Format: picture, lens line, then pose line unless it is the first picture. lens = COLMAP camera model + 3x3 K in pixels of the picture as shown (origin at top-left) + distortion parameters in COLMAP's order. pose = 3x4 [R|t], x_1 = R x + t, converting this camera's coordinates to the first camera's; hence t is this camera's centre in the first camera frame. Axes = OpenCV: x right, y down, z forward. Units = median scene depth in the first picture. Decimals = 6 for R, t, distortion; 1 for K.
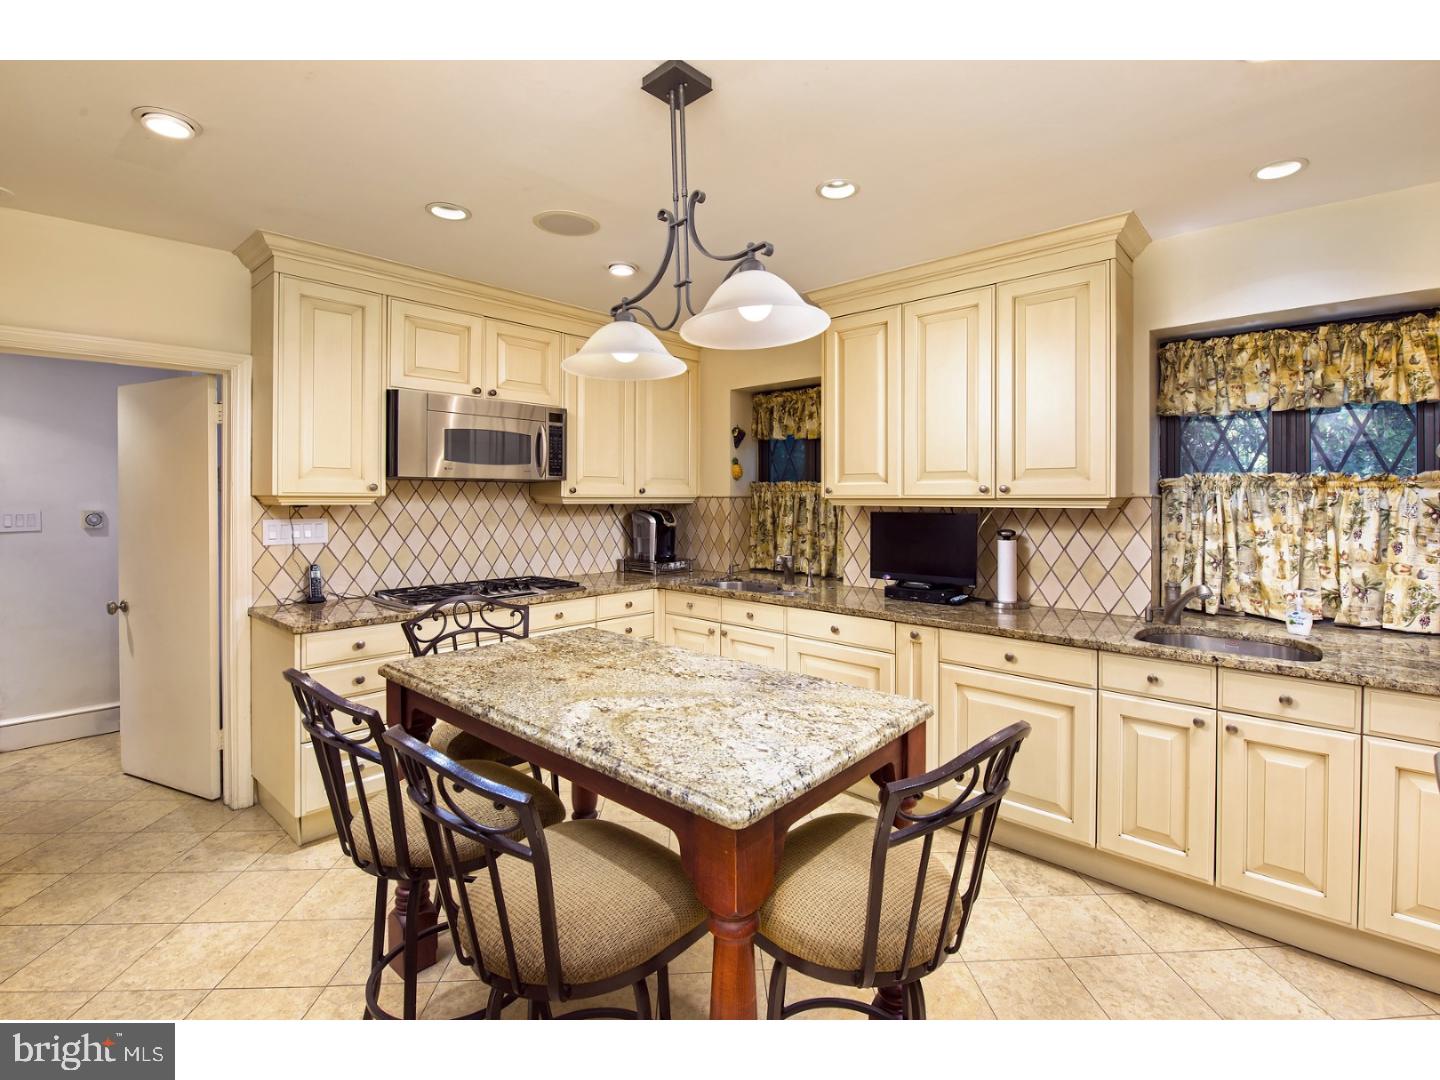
lens RADIAL K [[652.5, 0, 736.9], [0, 652.5, 533.2], [0, 0, 1]] dist [-0.017674, -0.000191]
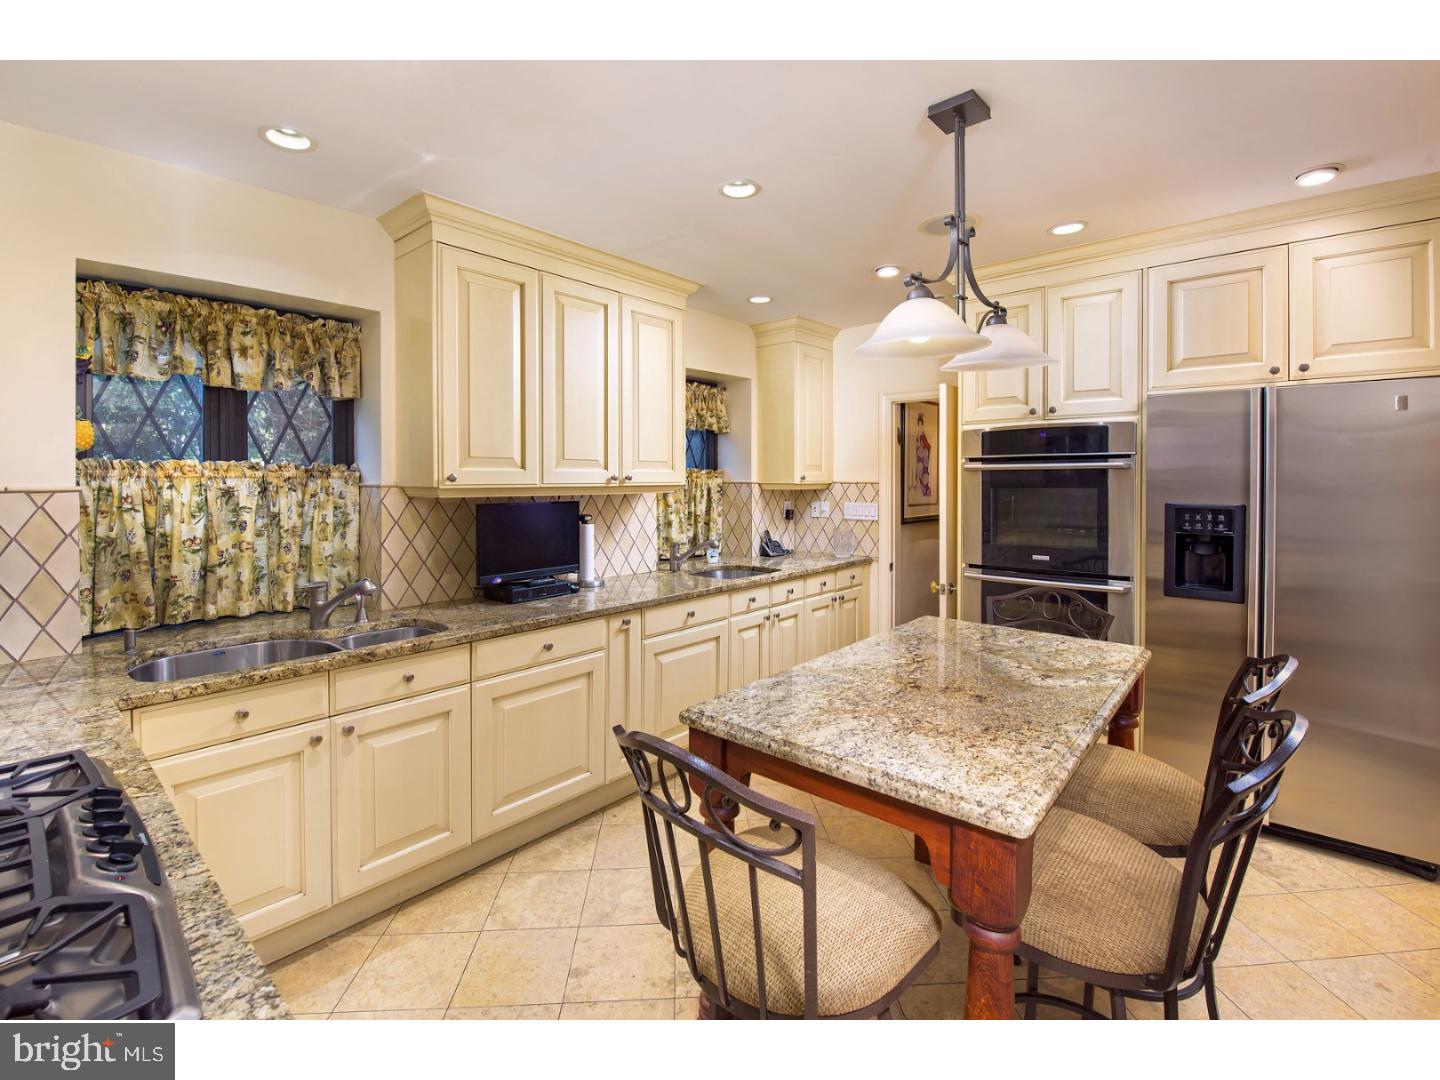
lens RADIAL K [[658.3, 0, 715.8], [0, 658.3, 487.8], [0, 0, 1]] dist [0.000337, -0.000001]
pose [[-0.011481, -0.010004, 0.999884, -0.662140], [0.063818, 0.997904, 0.010717, -0.046119], [-0.997895, 0.063934, -0.010819, 0.776032]]
